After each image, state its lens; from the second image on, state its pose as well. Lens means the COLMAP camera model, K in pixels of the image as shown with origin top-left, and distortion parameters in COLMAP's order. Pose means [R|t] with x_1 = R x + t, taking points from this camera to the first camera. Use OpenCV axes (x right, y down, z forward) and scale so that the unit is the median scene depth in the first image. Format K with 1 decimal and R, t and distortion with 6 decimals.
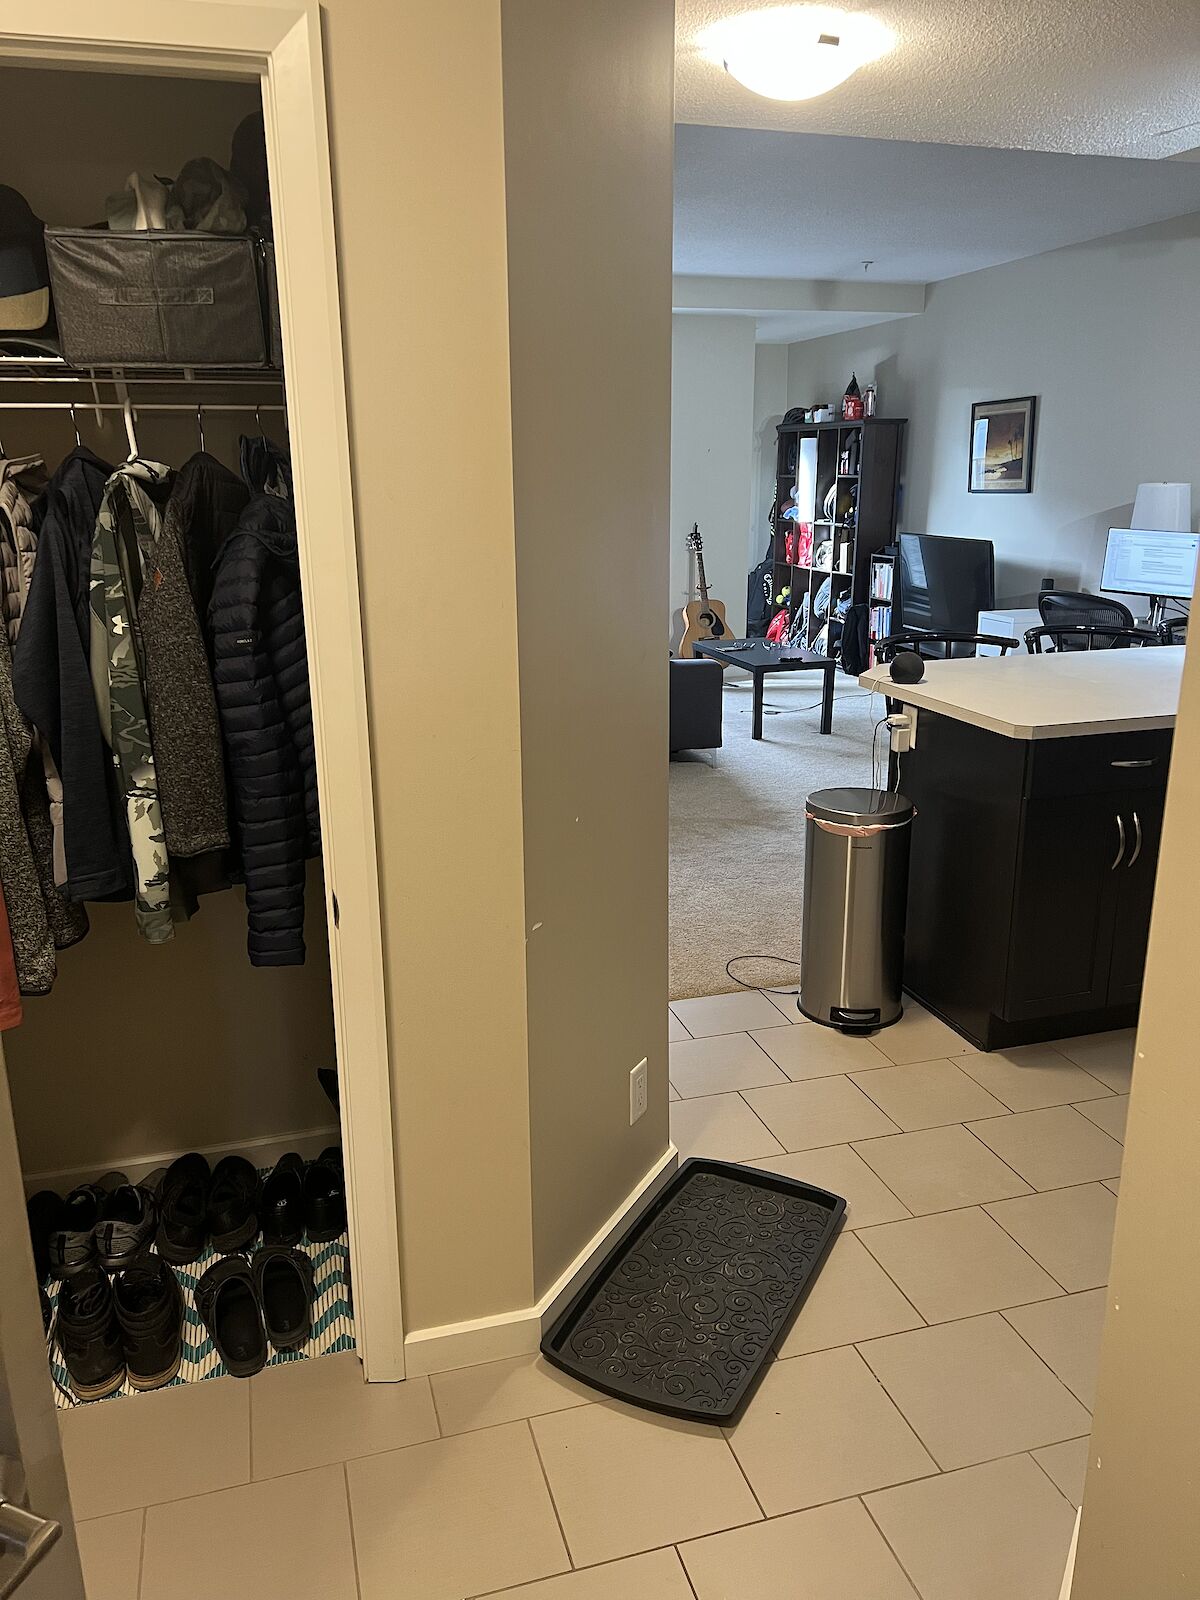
lens RADIAL K [[1204.4, 0, 577.5], [0, 1204.4, 844.8], [0, 0, 1]] dist [0.023270, -0.014837]
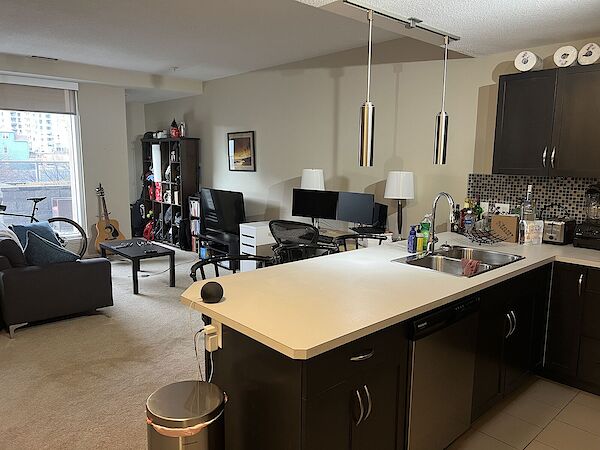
lens RADIAL K [[451.7, 0, 300.7], [0, 451.7, 225.4], [0, 0, 1]] dist [0.023270, -0.014837]
pose [[0.892533, -0.043769, 0.448854, 0.057369], [0.111110, 0.985941, -0.124797, -0.068690], [-0.437081, 0.161258, 0.884848, 0.205838]]
